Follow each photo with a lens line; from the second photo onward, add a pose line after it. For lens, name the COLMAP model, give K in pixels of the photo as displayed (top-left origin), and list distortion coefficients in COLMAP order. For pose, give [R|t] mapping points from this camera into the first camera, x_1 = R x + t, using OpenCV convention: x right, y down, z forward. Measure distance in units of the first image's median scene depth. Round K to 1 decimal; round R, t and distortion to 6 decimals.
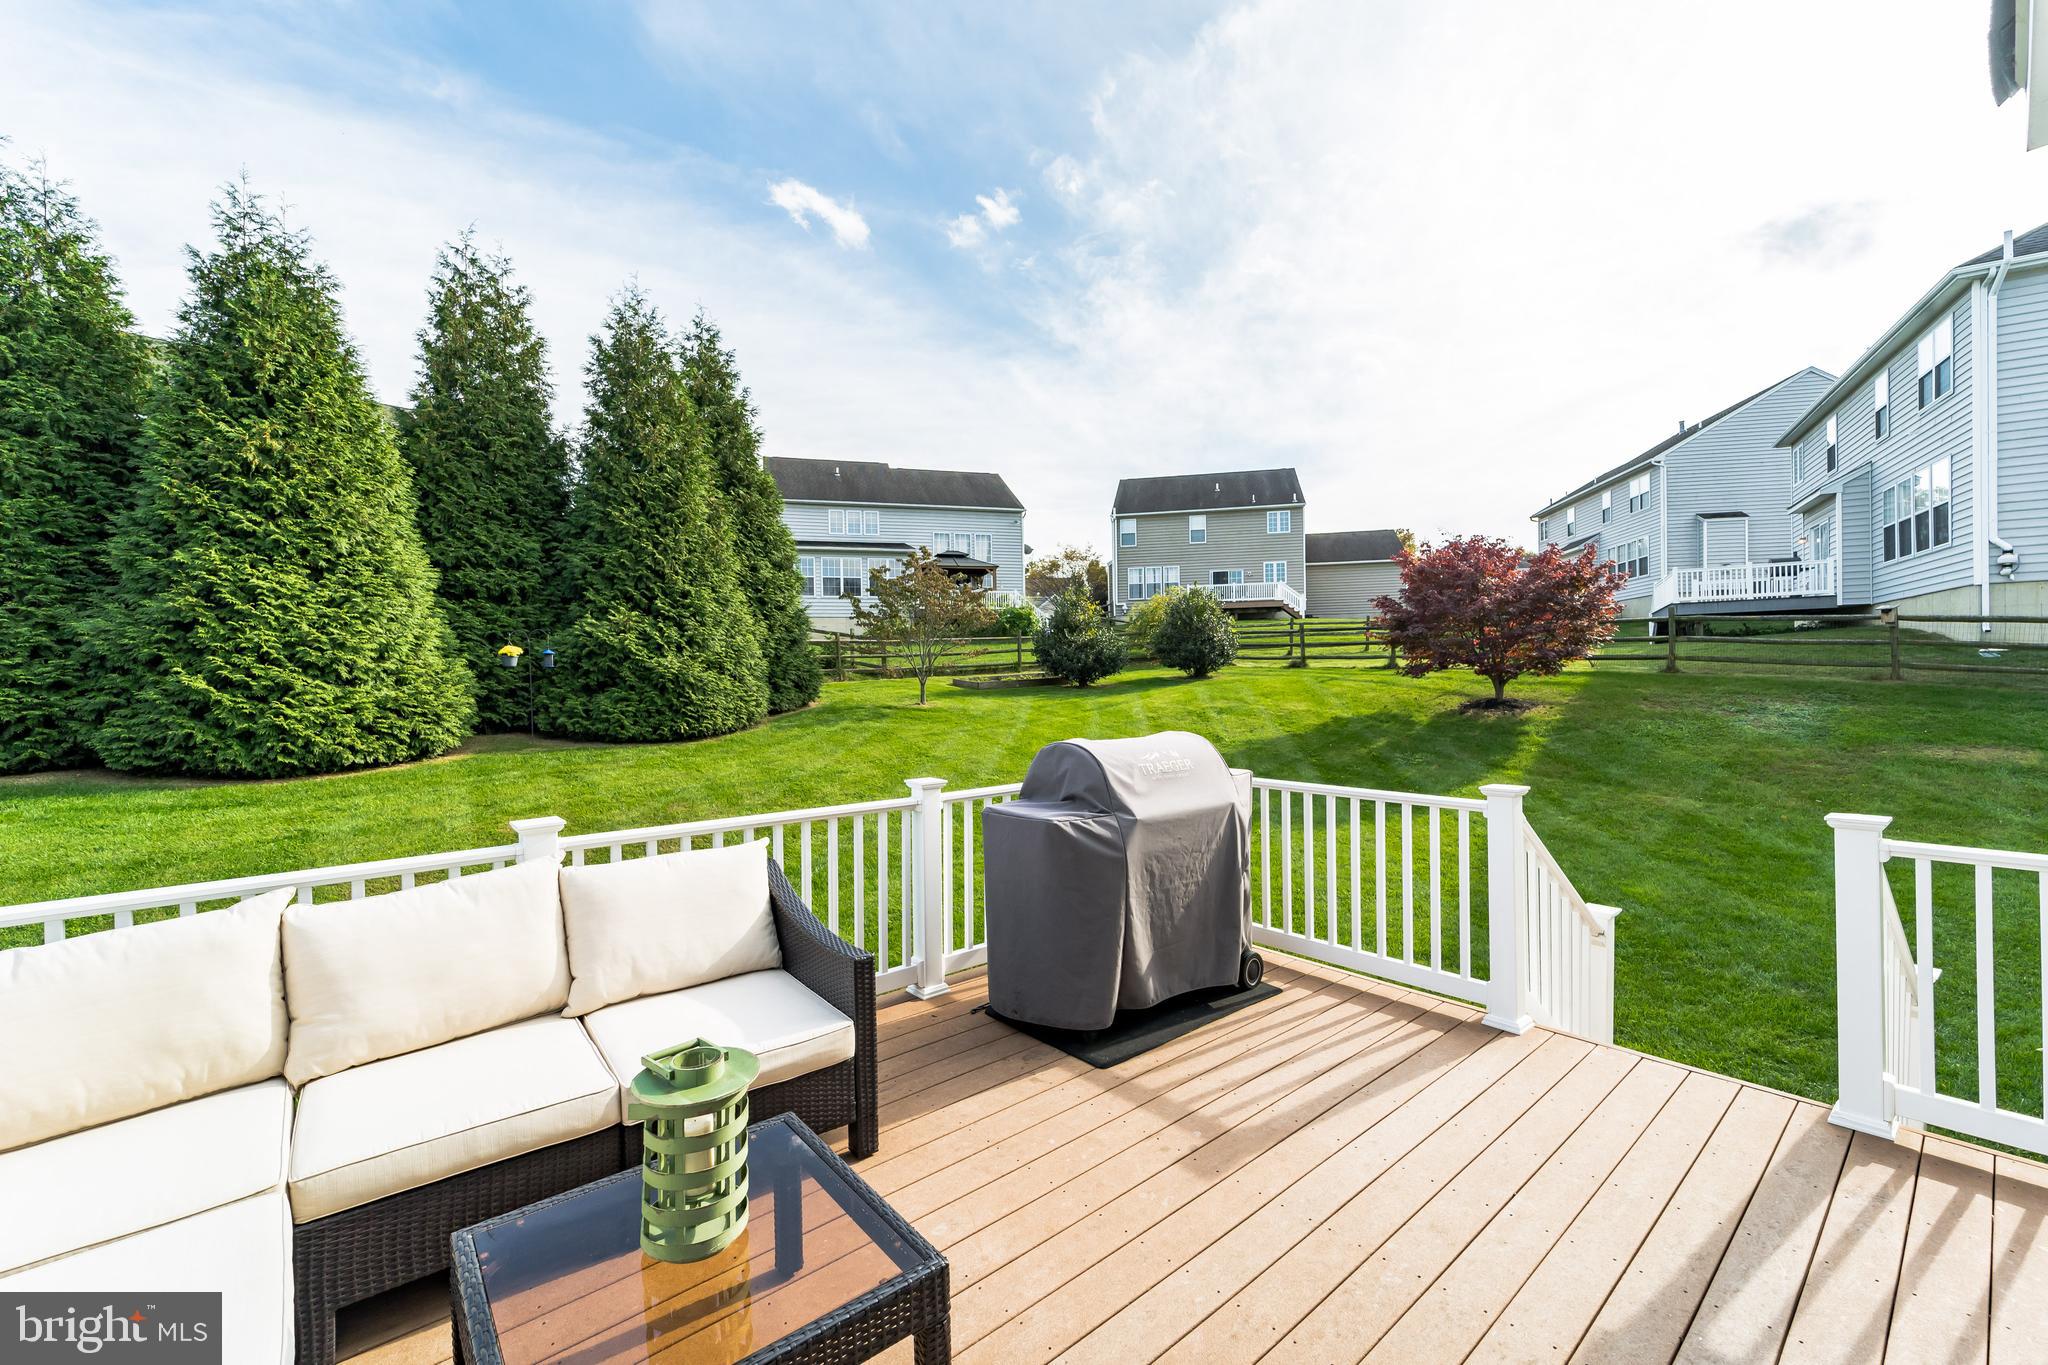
lens RADIAL K [[823.1, 0, 1024.0], [0, 823.1, 682.5], [0, 0, 1]] dist [0.002242, 0.000067]
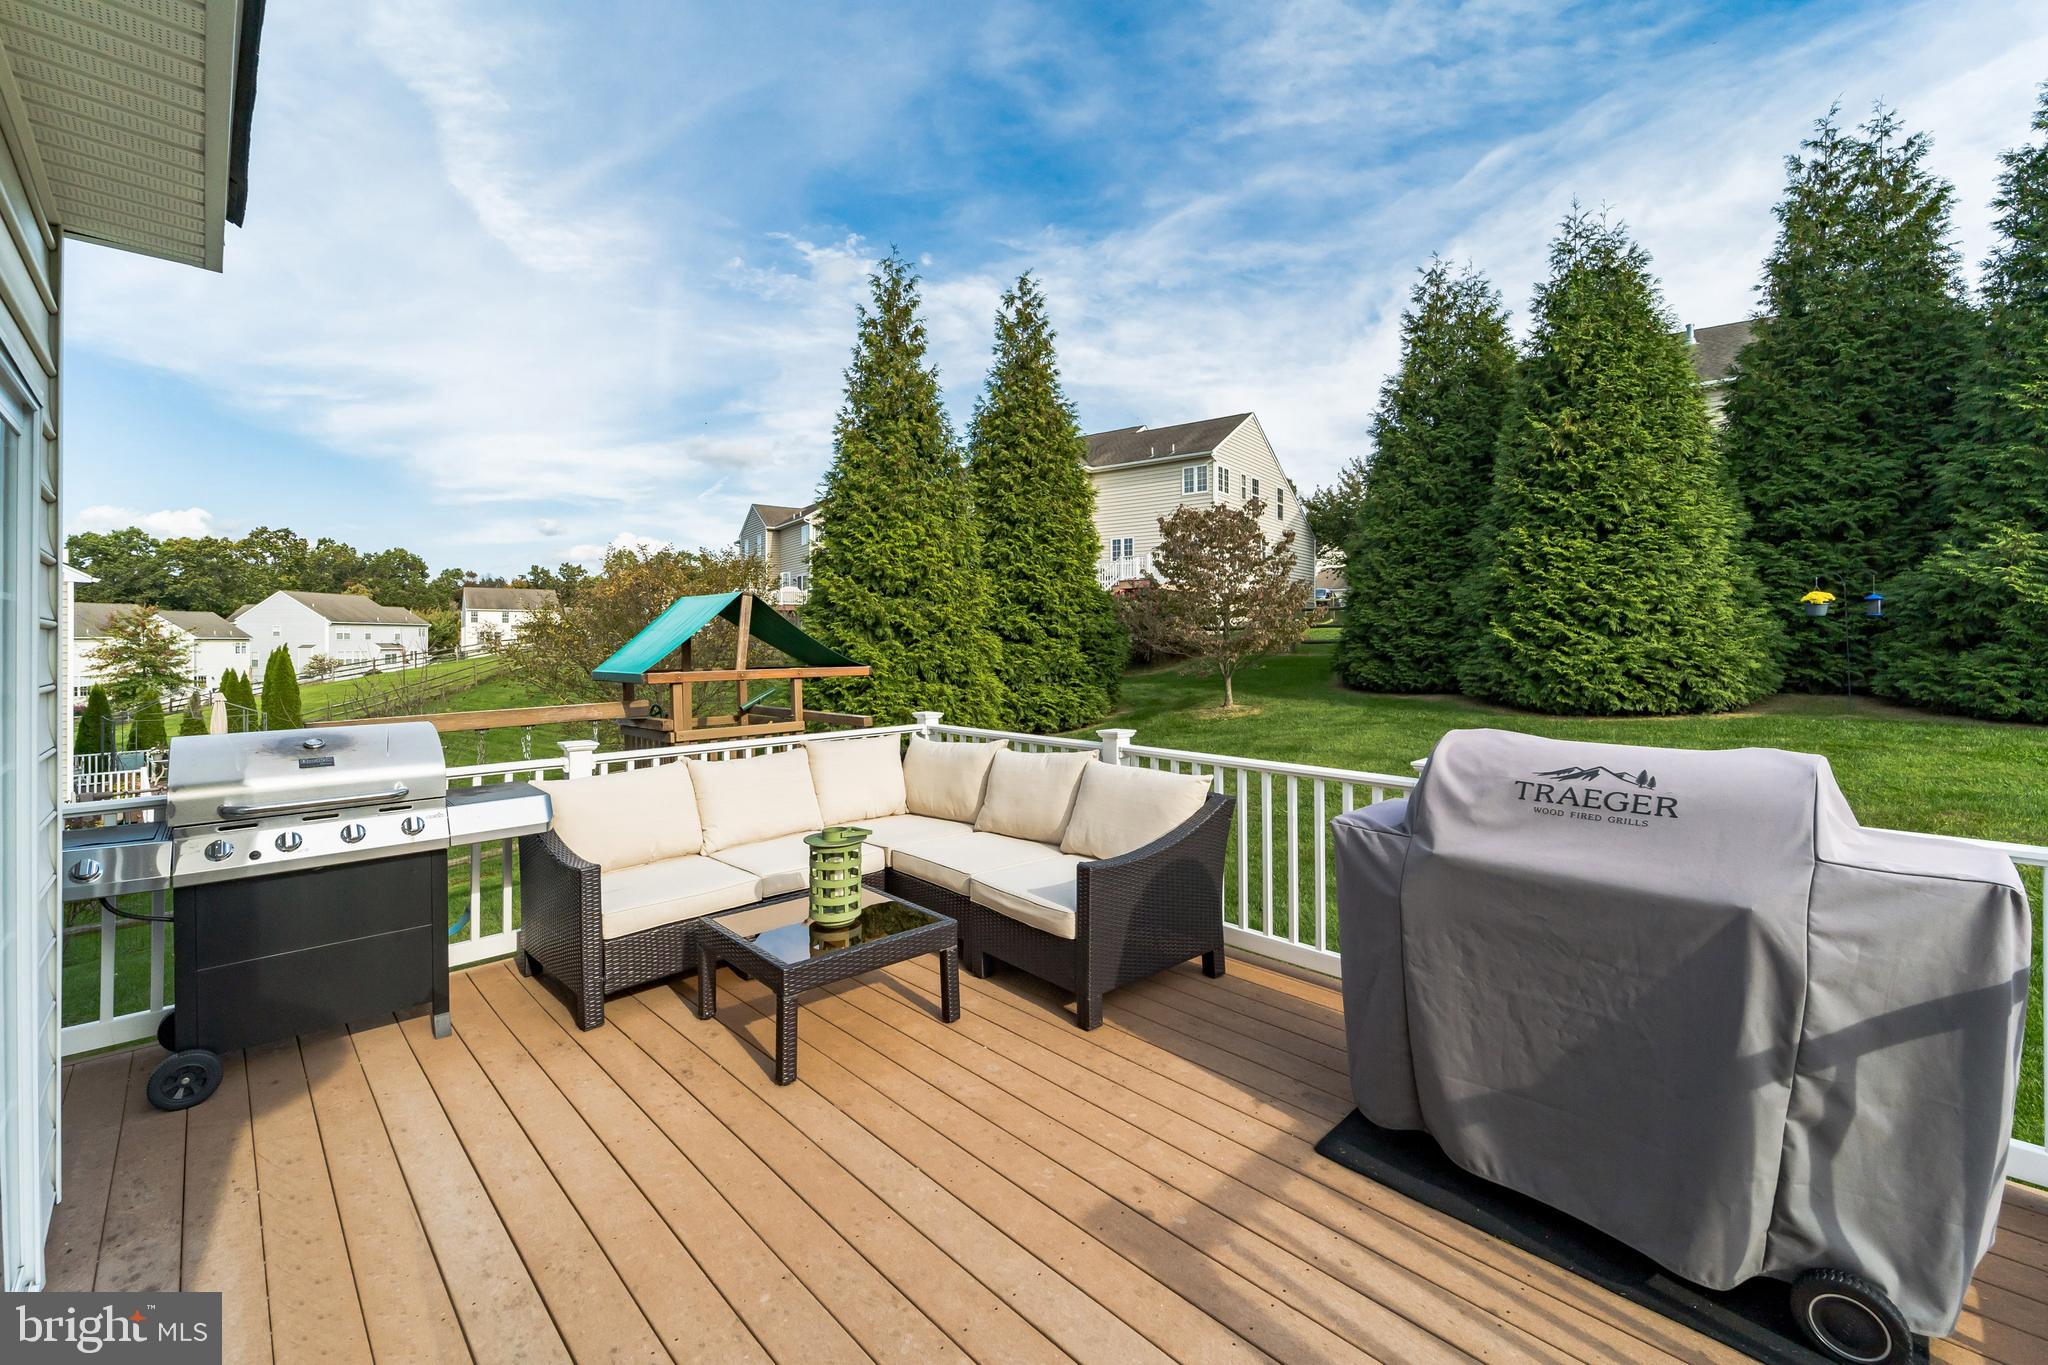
lens RADIAL K [[807.9, 0, 1027.7], [0, 807.9, 643.9], [0, 0, 1]] dist [0.000483, -0.000011]
pose [[0.093370, 0.018439, -0.995461, 0.155699], [-0.004436, 0.999826, 0.018104, -0.002694], [0.995622, 0.002725, 0.093435, 0.127176]]
